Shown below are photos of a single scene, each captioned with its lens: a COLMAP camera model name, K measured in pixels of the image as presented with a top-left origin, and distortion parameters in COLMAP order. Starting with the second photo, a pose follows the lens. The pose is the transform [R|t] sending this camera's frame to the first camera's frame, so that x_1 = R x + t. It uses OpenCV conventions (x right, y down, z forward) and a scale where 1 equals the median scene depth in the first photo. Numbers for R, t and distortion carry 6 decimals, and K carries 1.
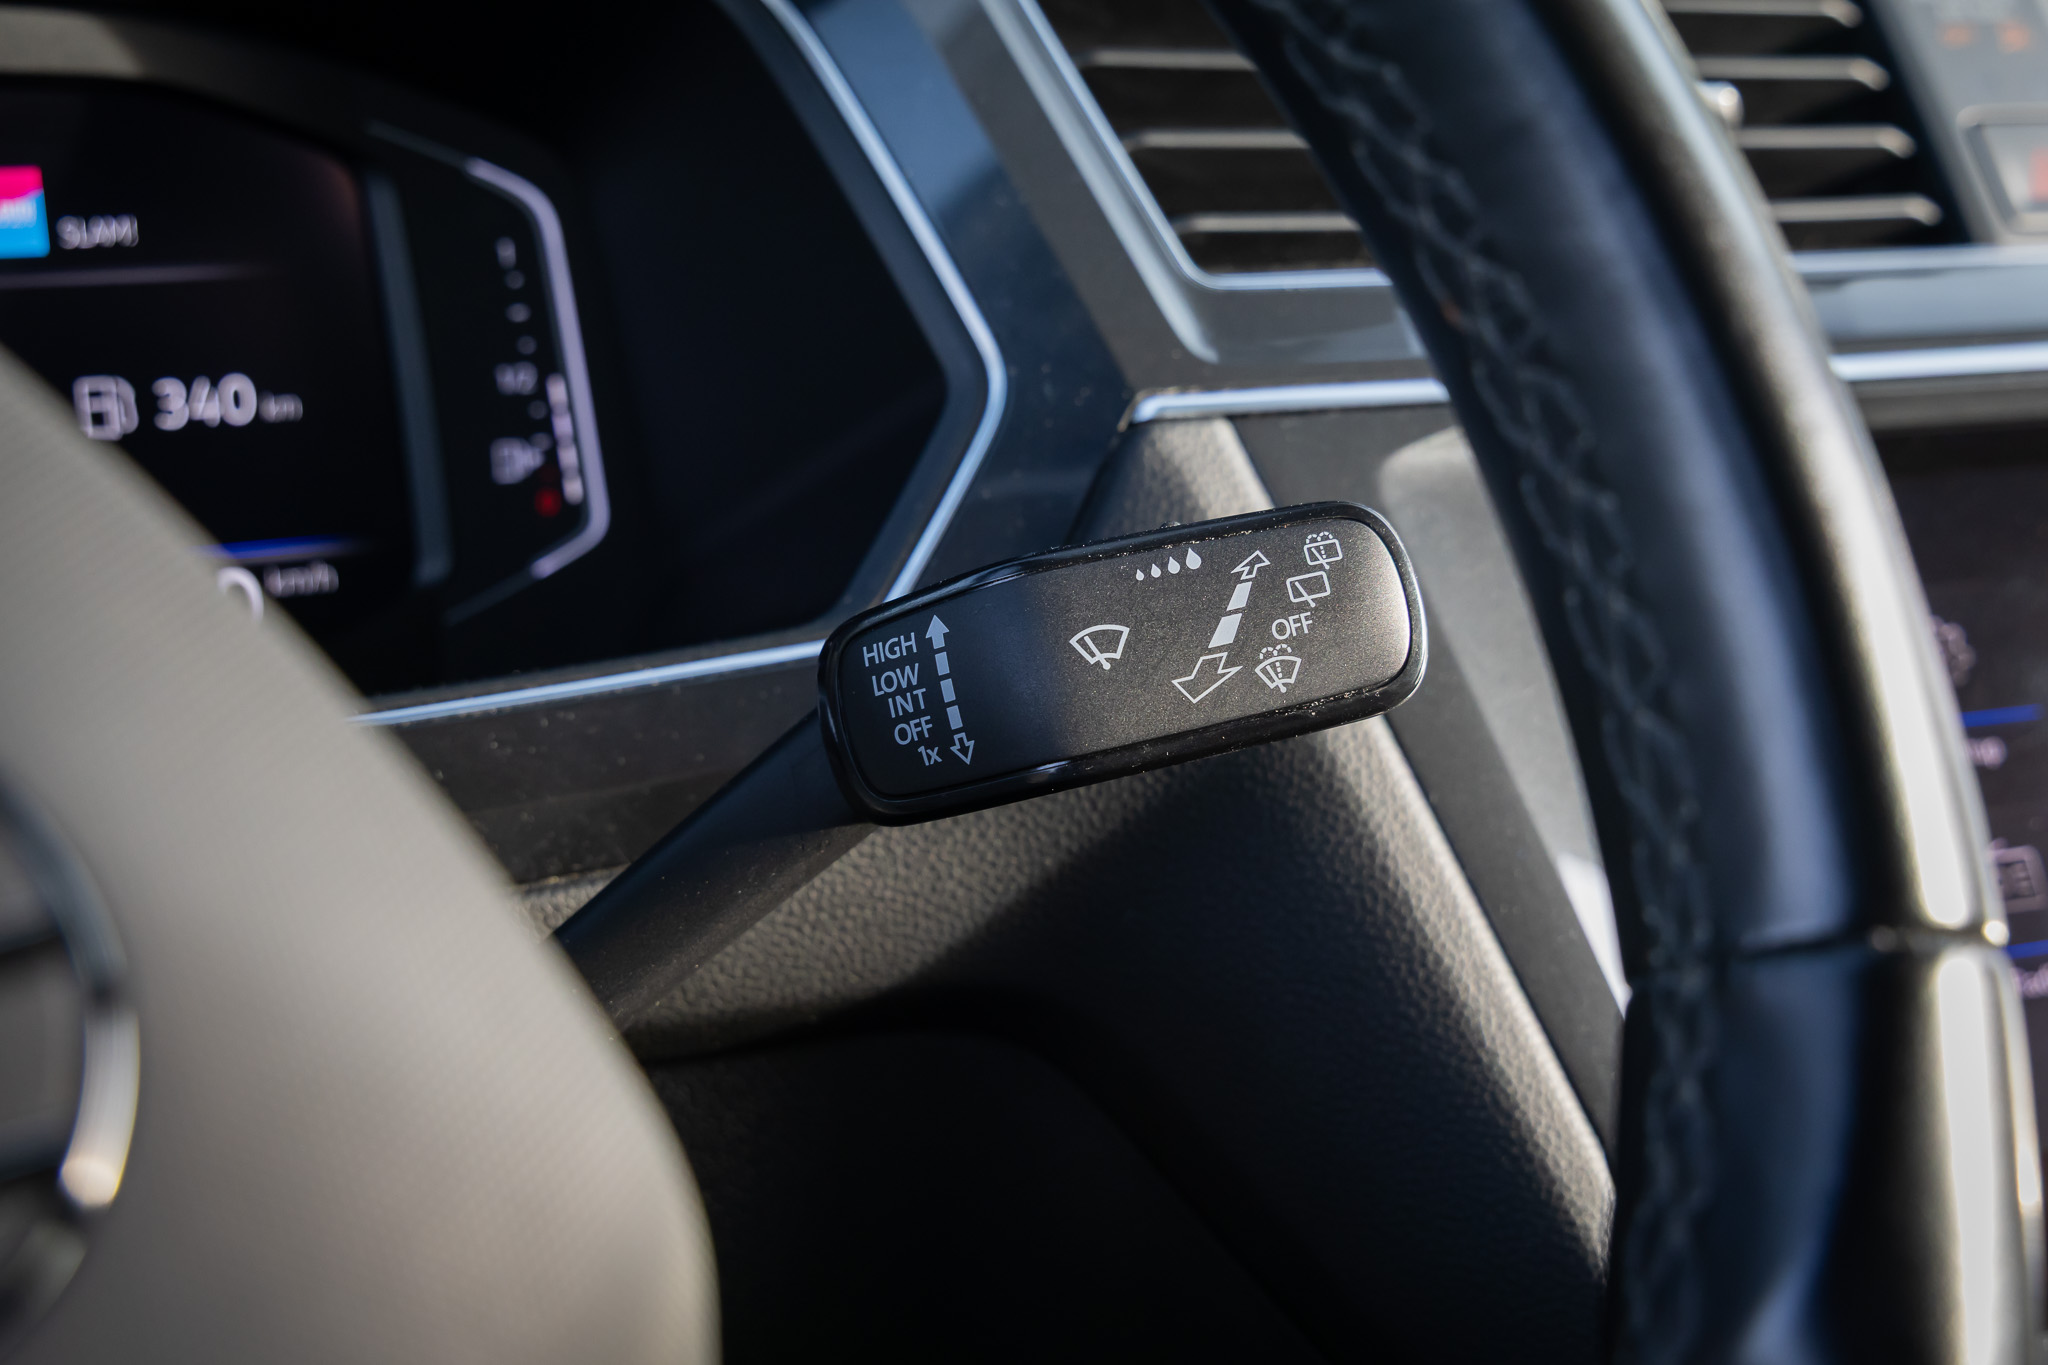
lens RADIAL K [[2850.3, 0, 1034.4], [0, 2850.3, 677.0], [0, 0, 1]] dist [0.036589, 0.000000]
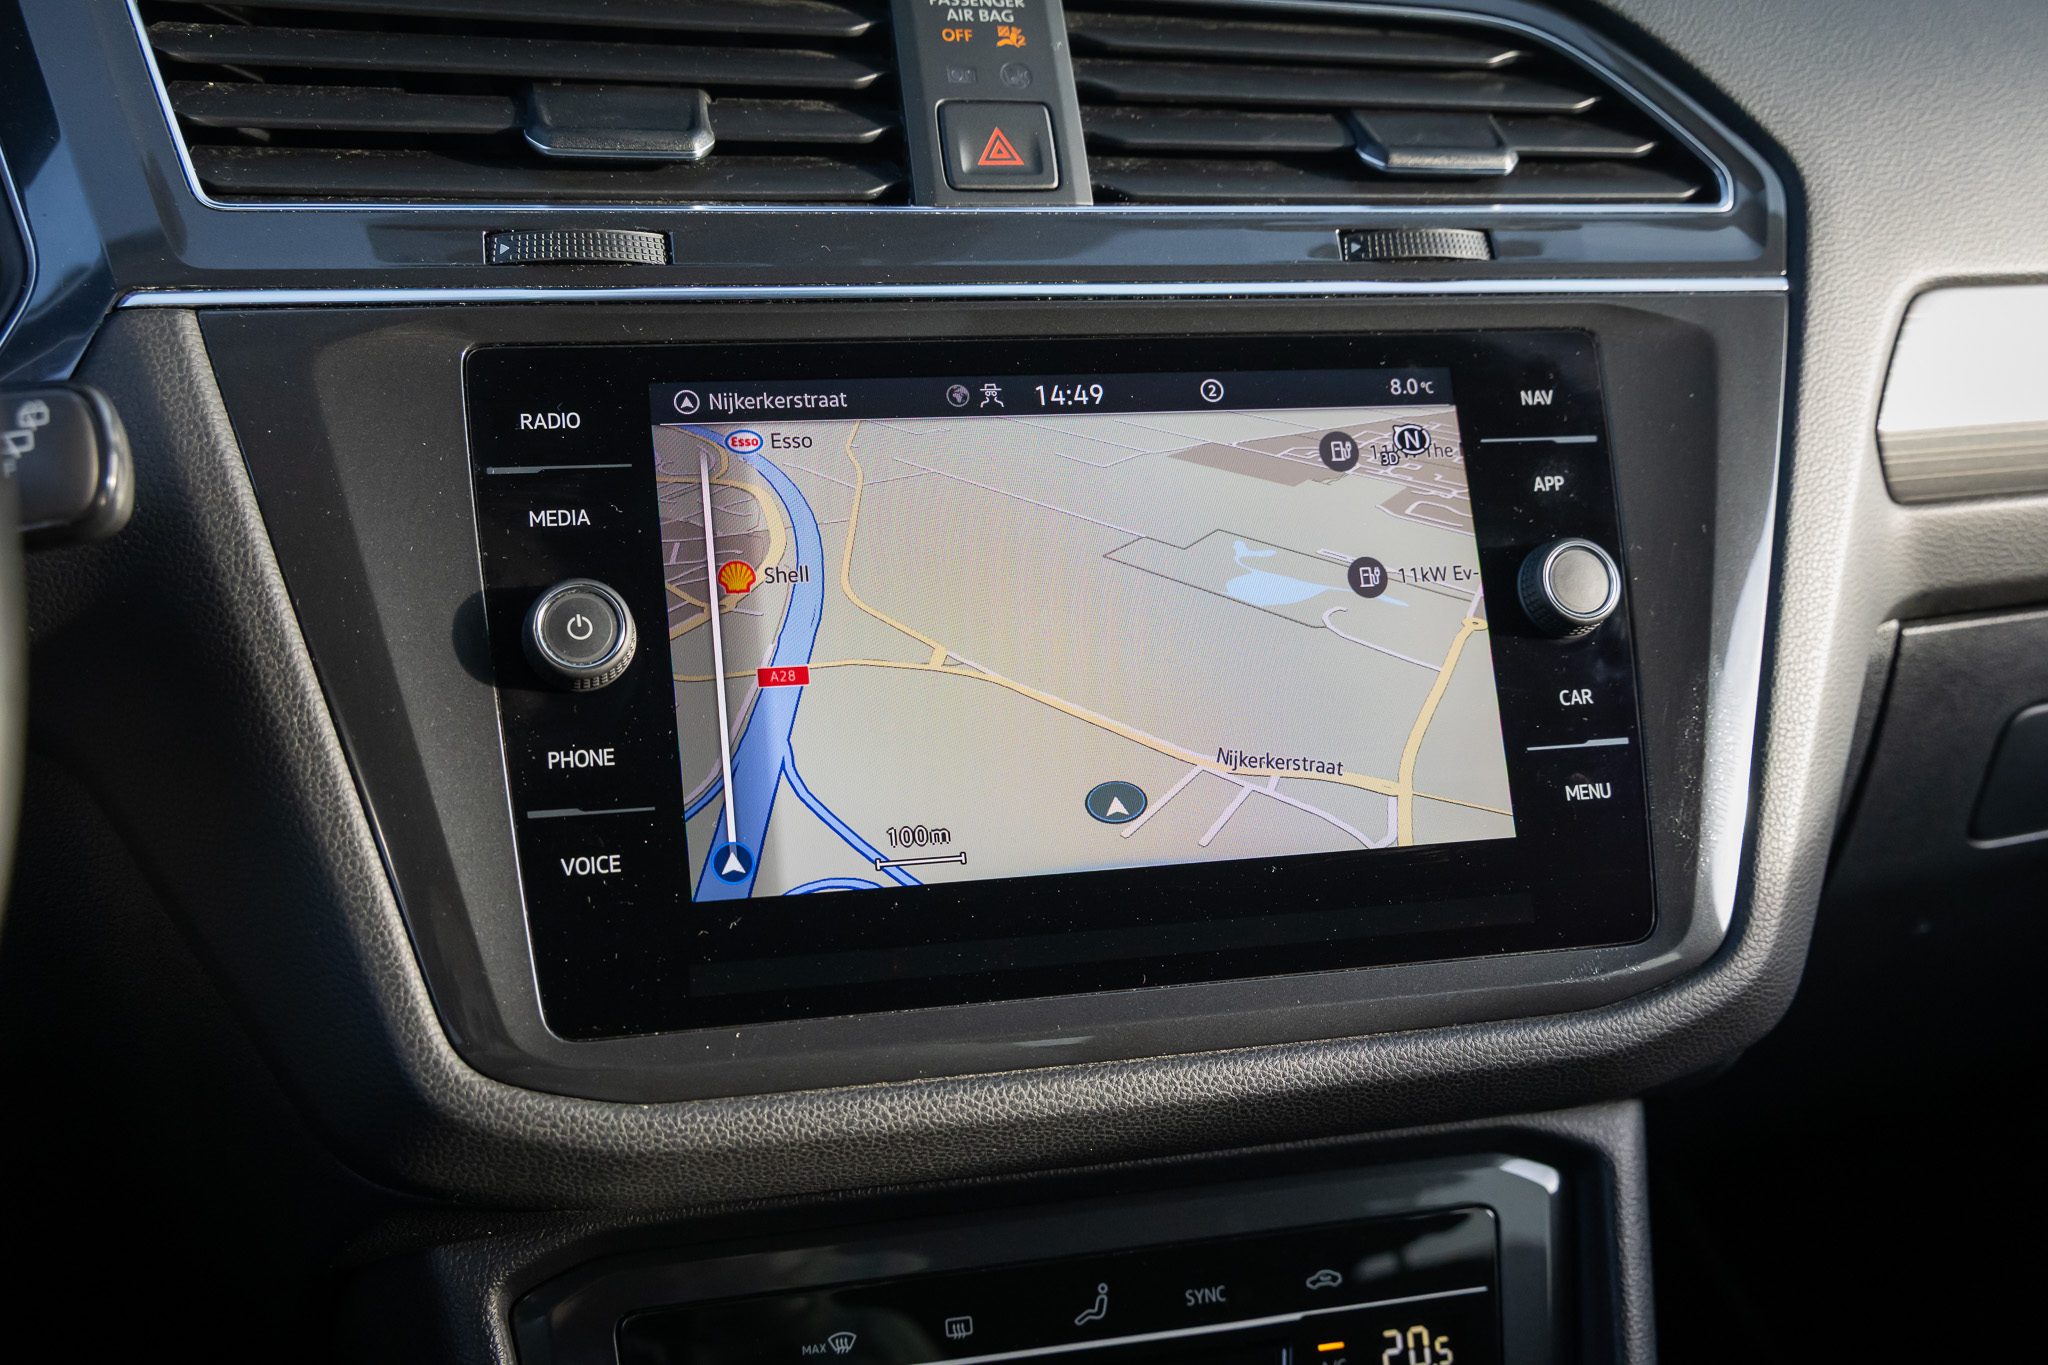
lens RADIAL K [[2095.9, 0, 1031.8], [0, 2095.9, 675.6], [0, 0, 1]] dist [-0.001459, 0.000000]
pose [[0.989196, 0.070976, -0.128269, 0.621857], [-0.058216, 0.993219, 0.100631, -0.043616], [0.134542, -0.092077, 0.986621, 0.065890]]
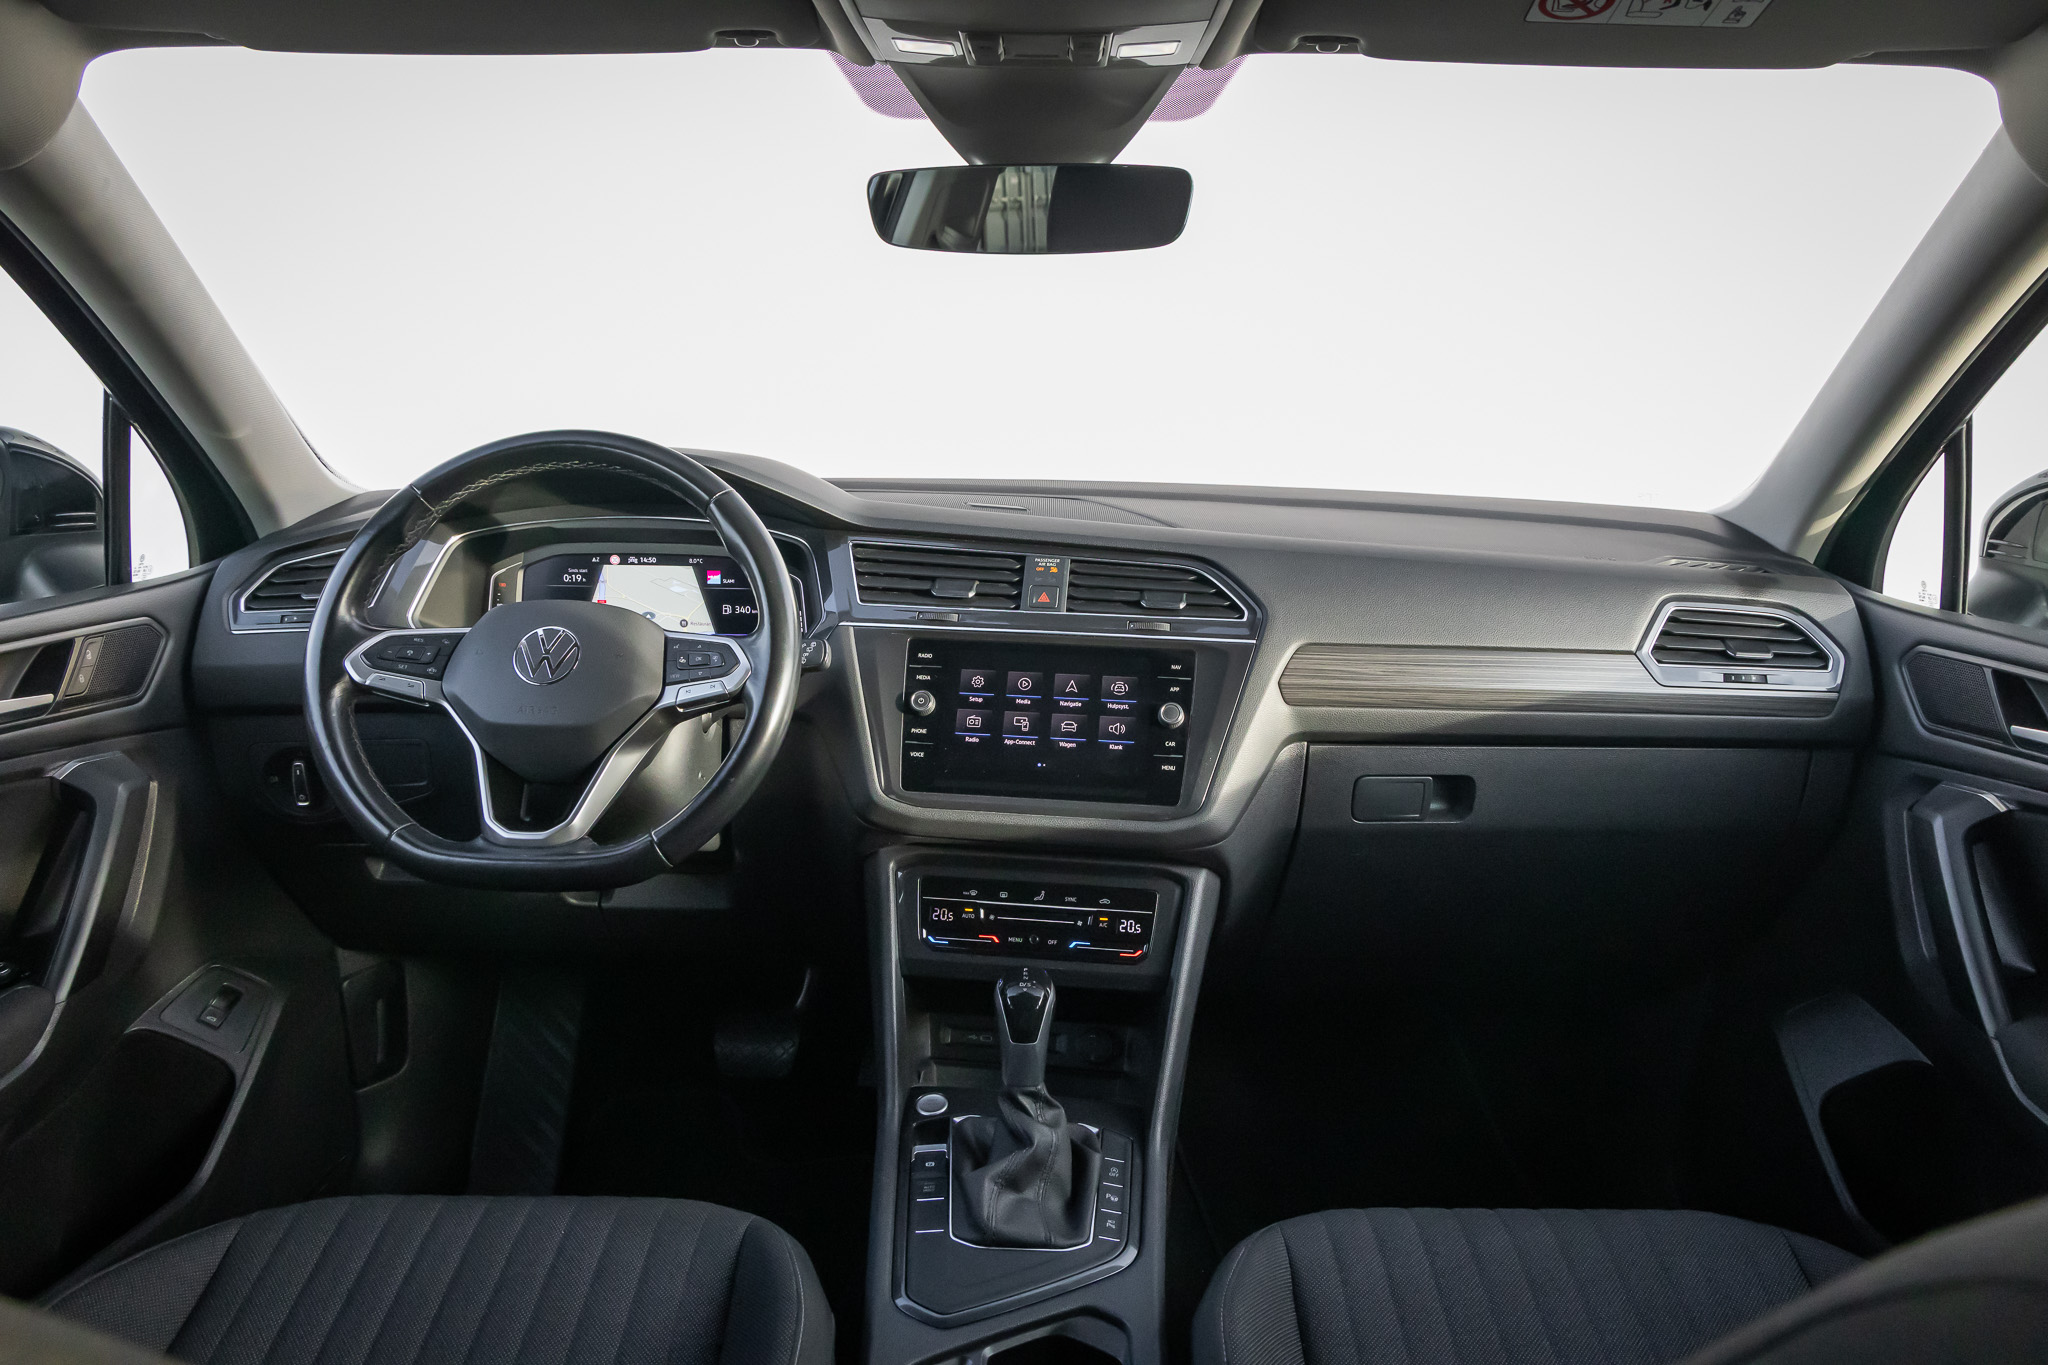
lens RADIAL K [[1370.9, 0, 1012.0], [0, 1370.9, 688.7], [0, 0, 1]] dist [0.006117, 0.002274]
pose [[0.871380, 0.113384, -0.477327, 1.849294], [-0.134934, 0.990794, -0.010976, 0.028629], [0.471689, 0.073972, 0.878657, -1.460361]]
